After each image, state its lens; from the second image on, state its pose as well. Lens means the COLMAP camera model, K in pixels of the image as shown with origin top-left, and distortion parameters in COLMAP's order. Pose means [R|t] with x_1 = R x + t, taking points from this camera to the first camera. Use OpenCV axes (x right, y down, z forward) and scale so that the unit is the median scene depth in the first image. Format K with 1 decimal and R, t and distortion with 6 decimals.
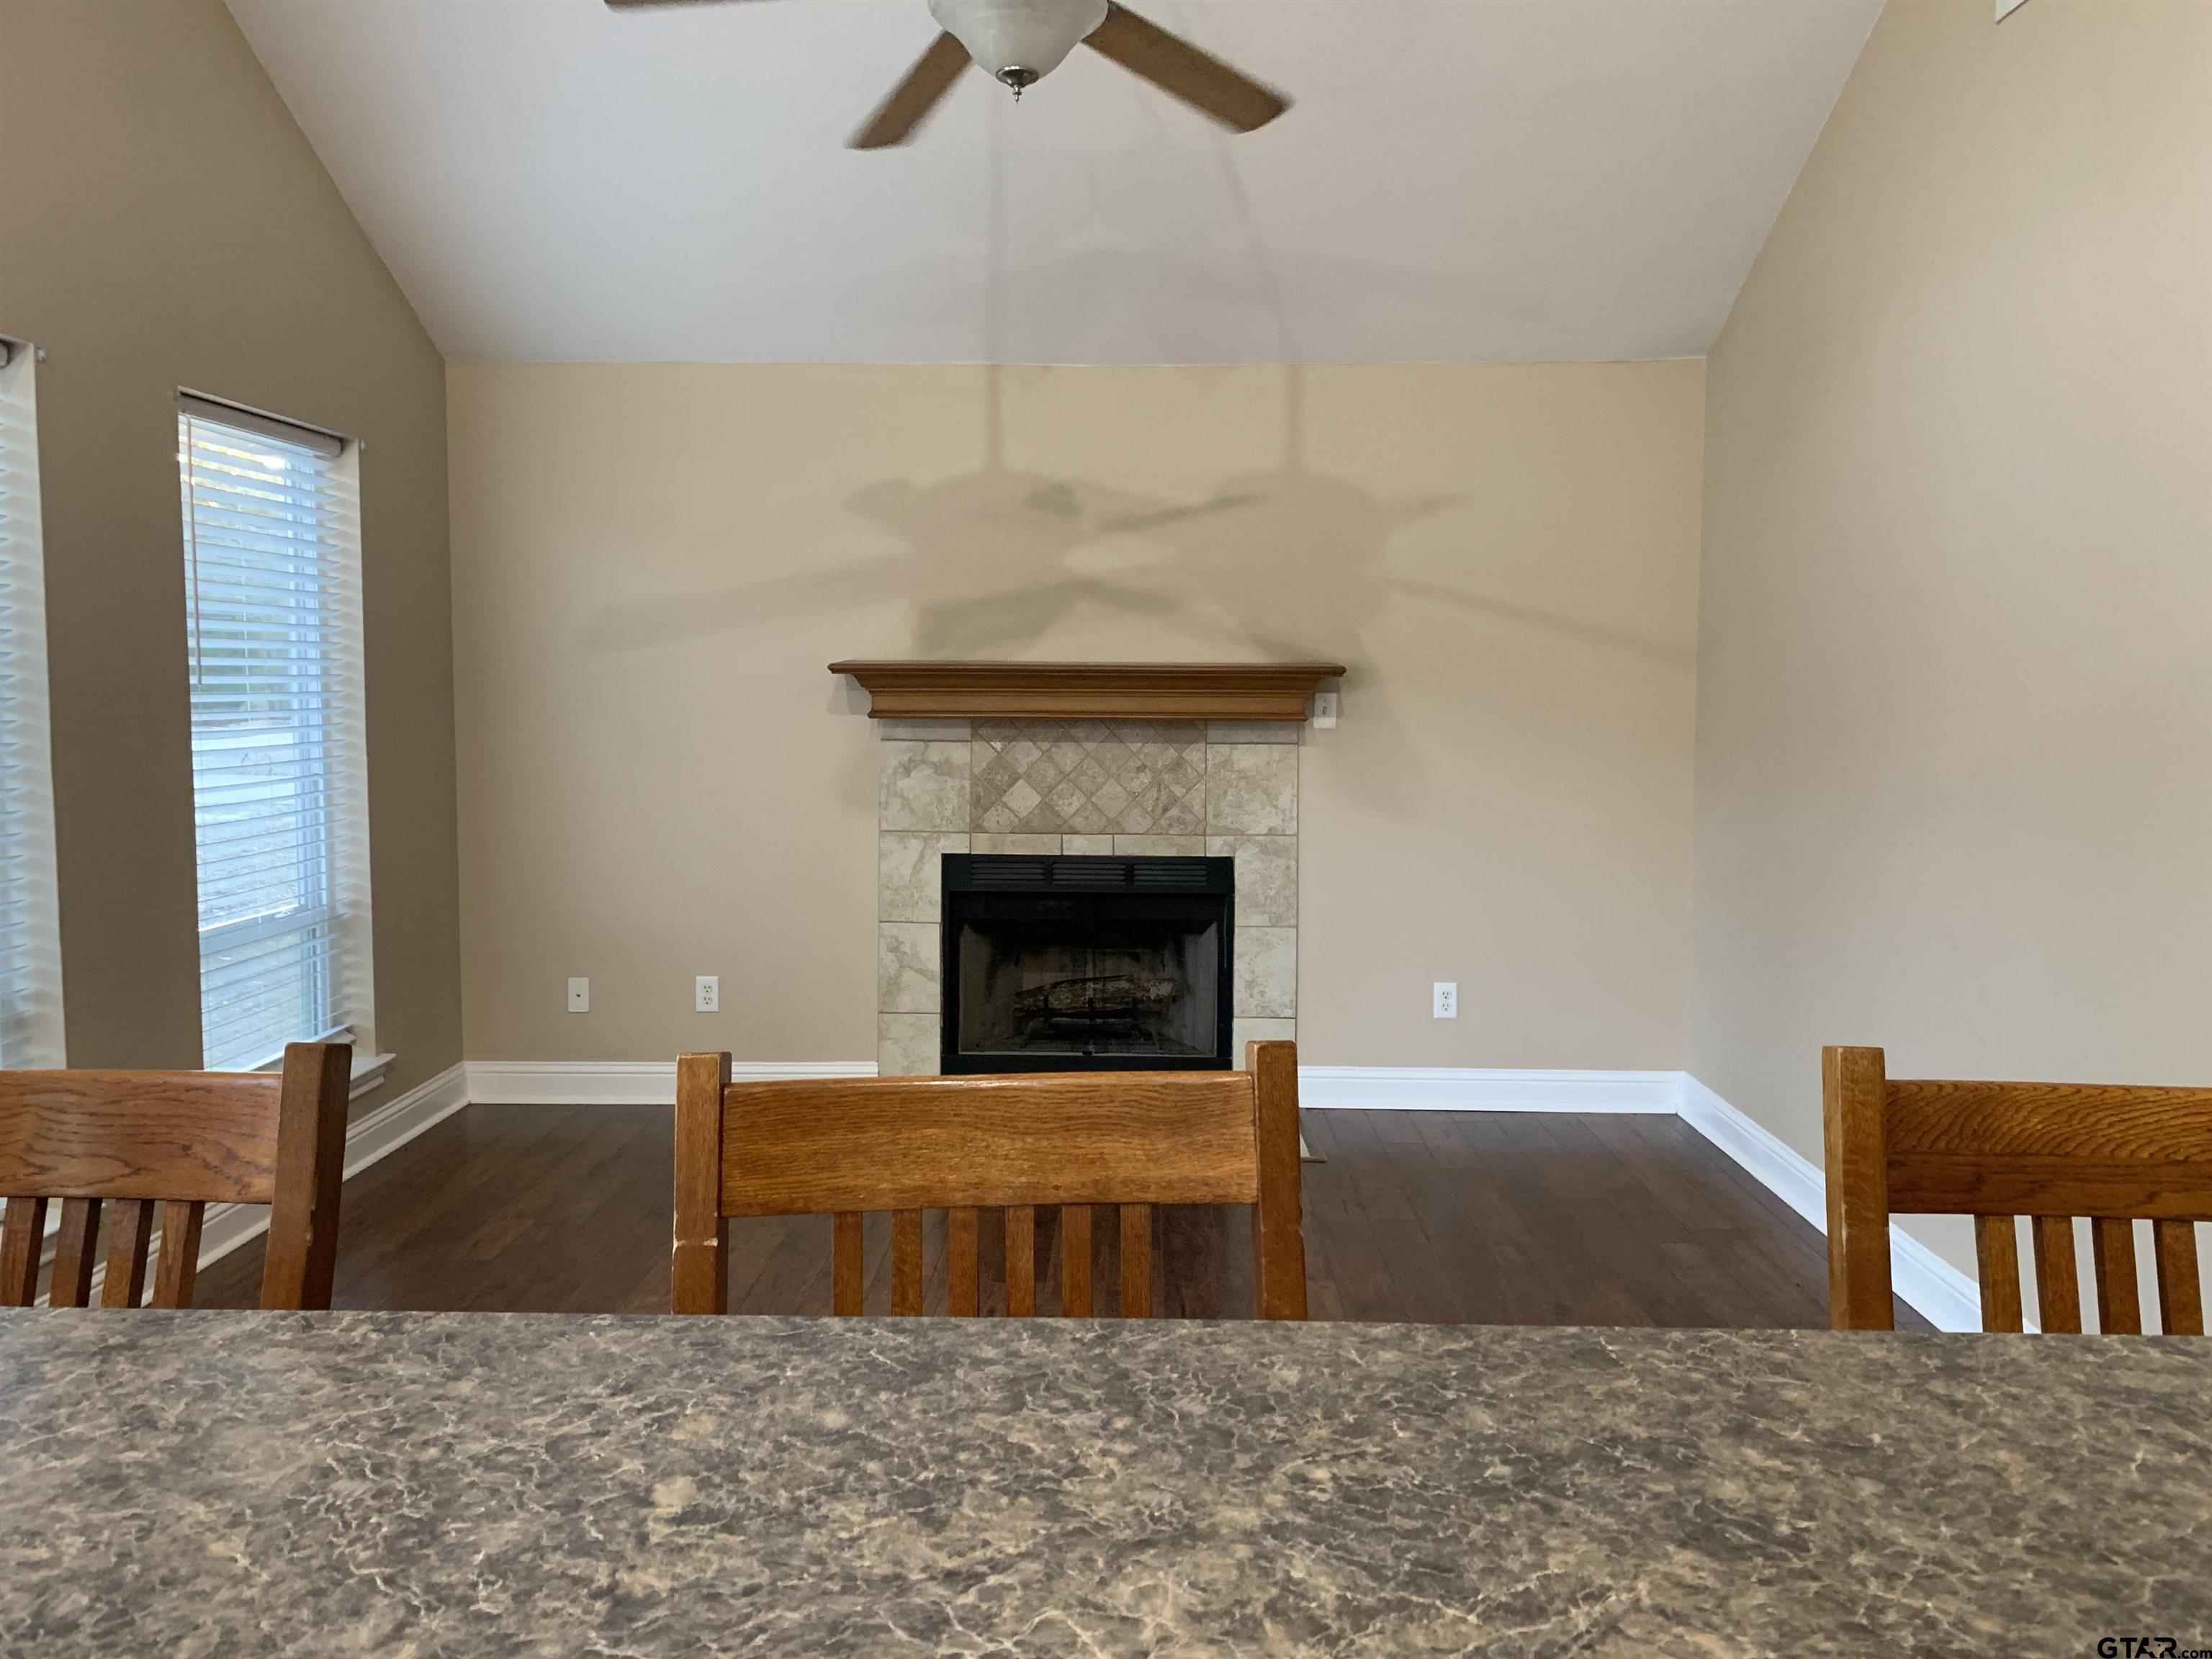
lens RADIAL K [[1676.6, 0, 1097.8], [0, 1676.6, 817.2], [0, 0, 1]] dist [0.033160, -0.023381]
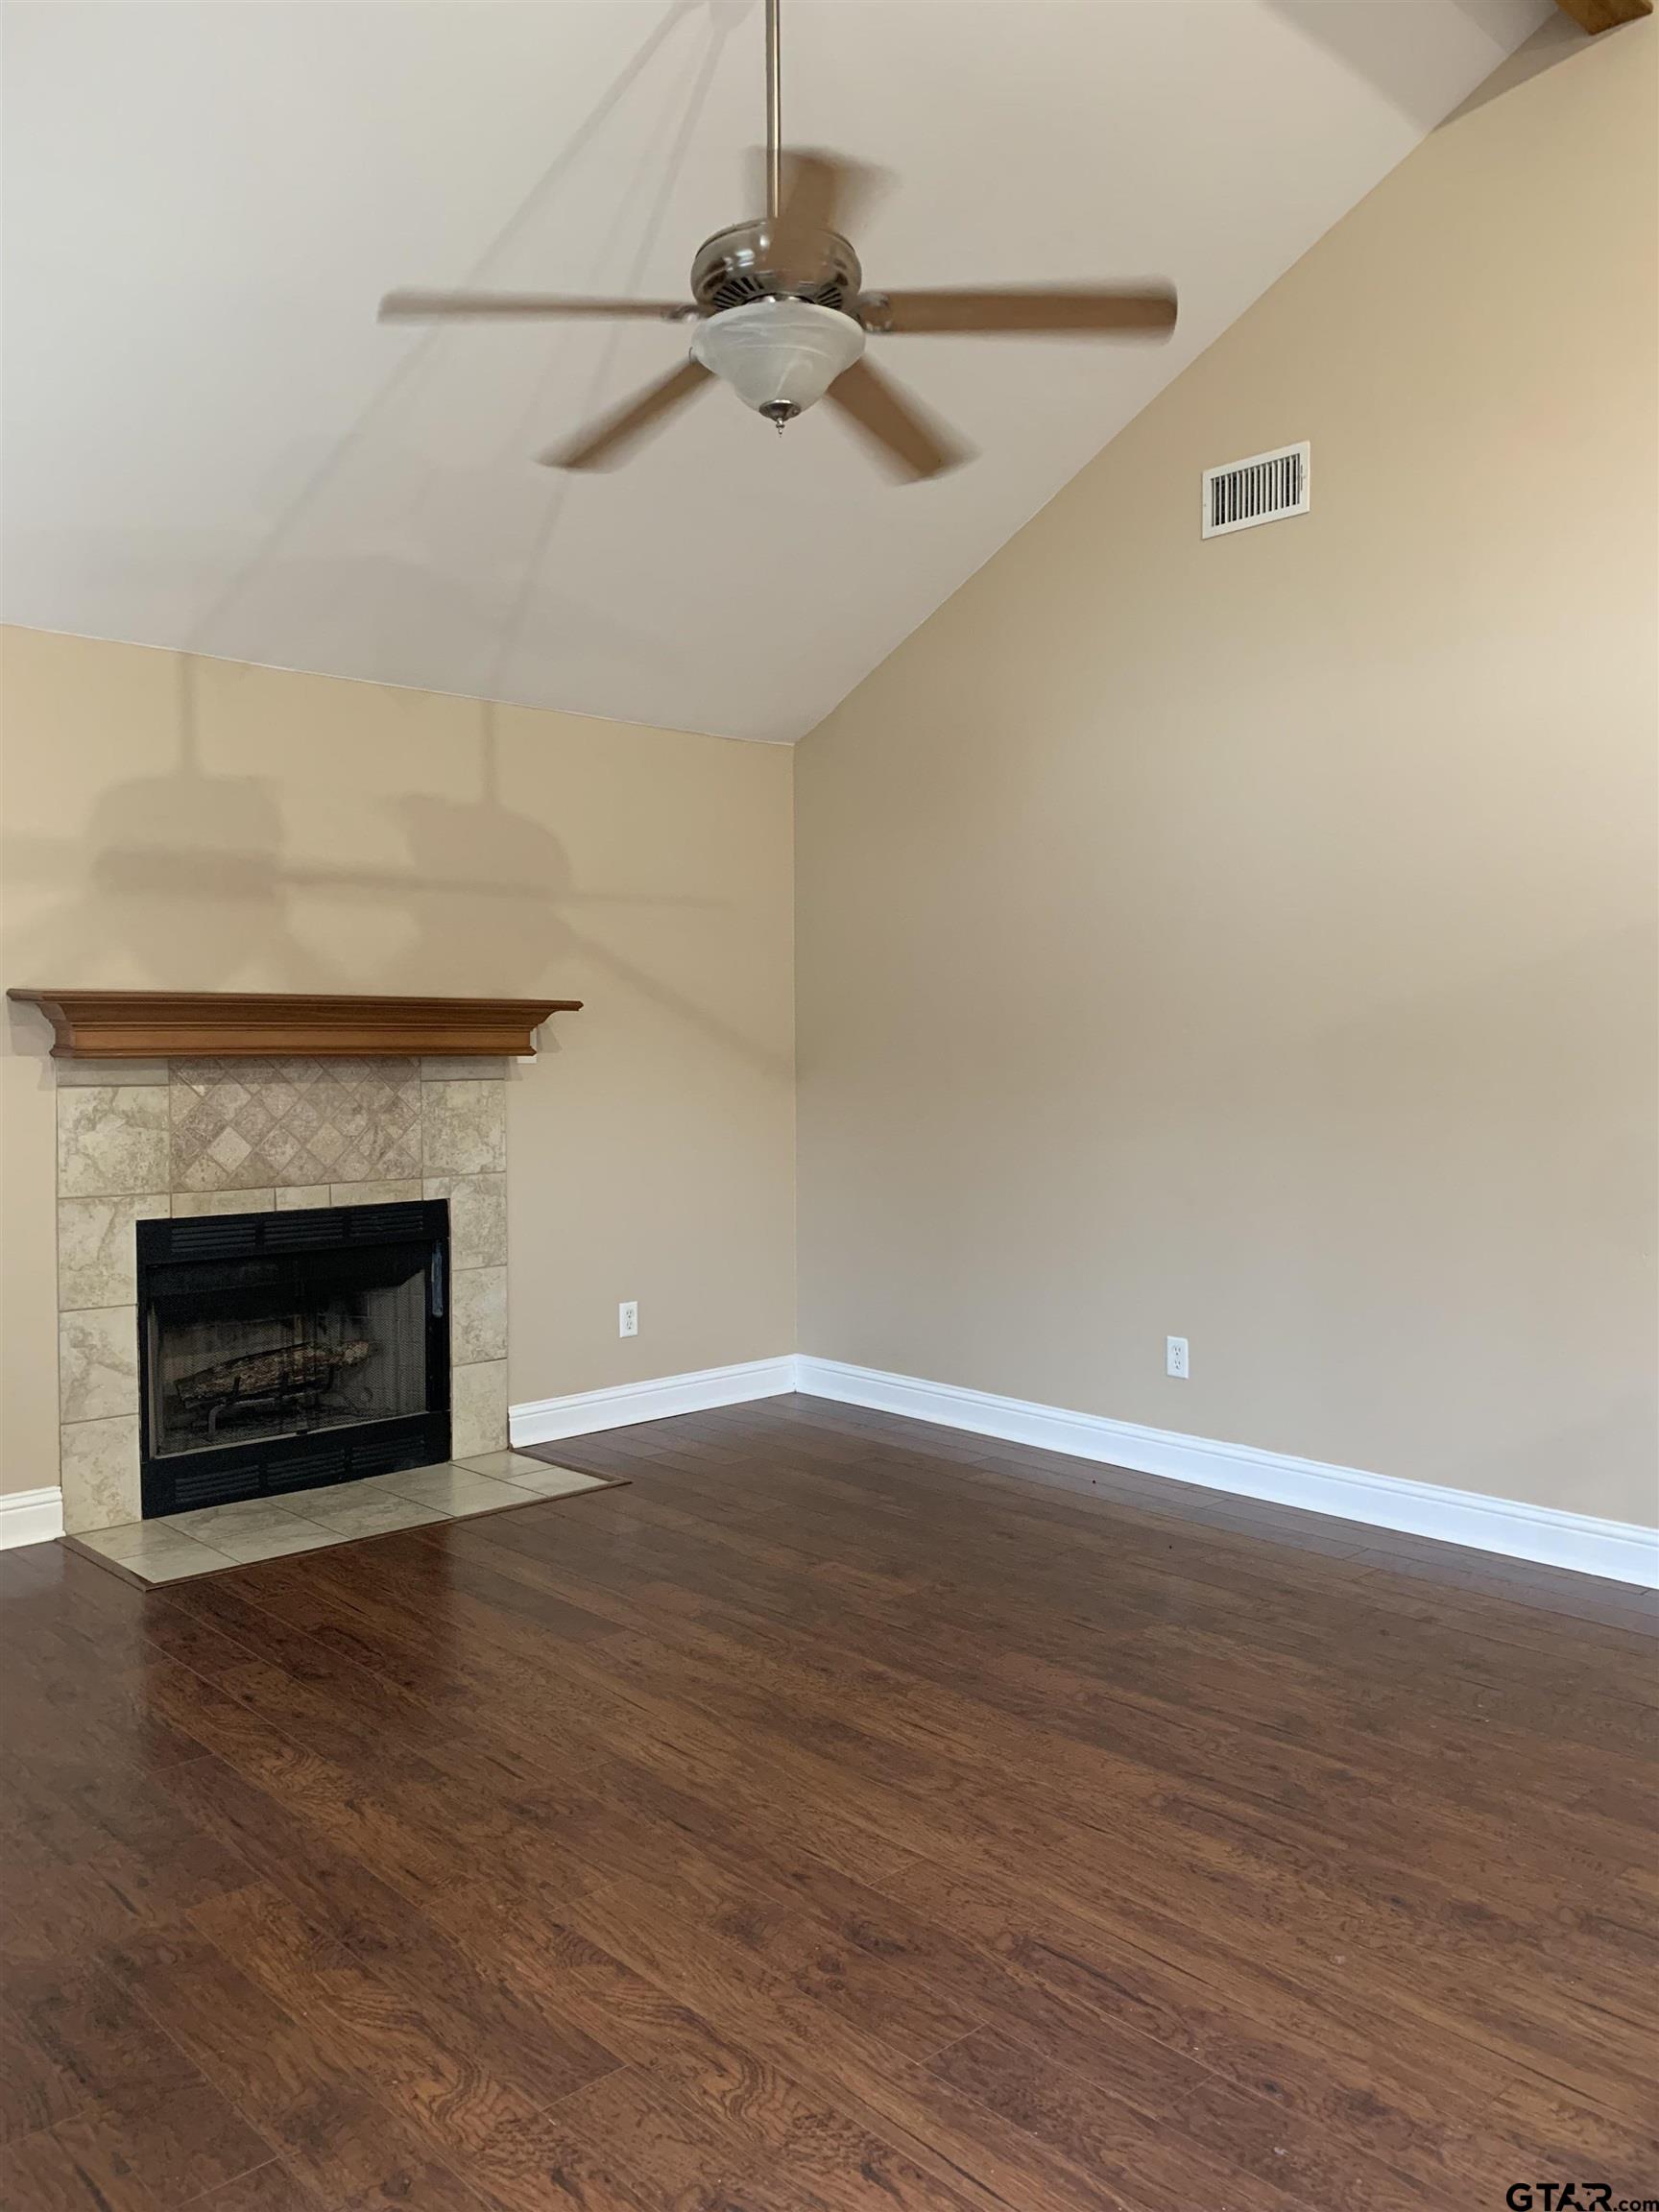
lens RADIAL K [[1676.6, 0, 826.2], [0, 1676.6, 1114.7], [0, 0, 1]] dist [0.033160, -0.023381]
pose [[0.698689, -0.035837, 0.714527, -0.453016], [0.066271, 0.997692, -0.014762, 0.004327], [-0.712349, 0.057666, 0.699452, 0.167867]]
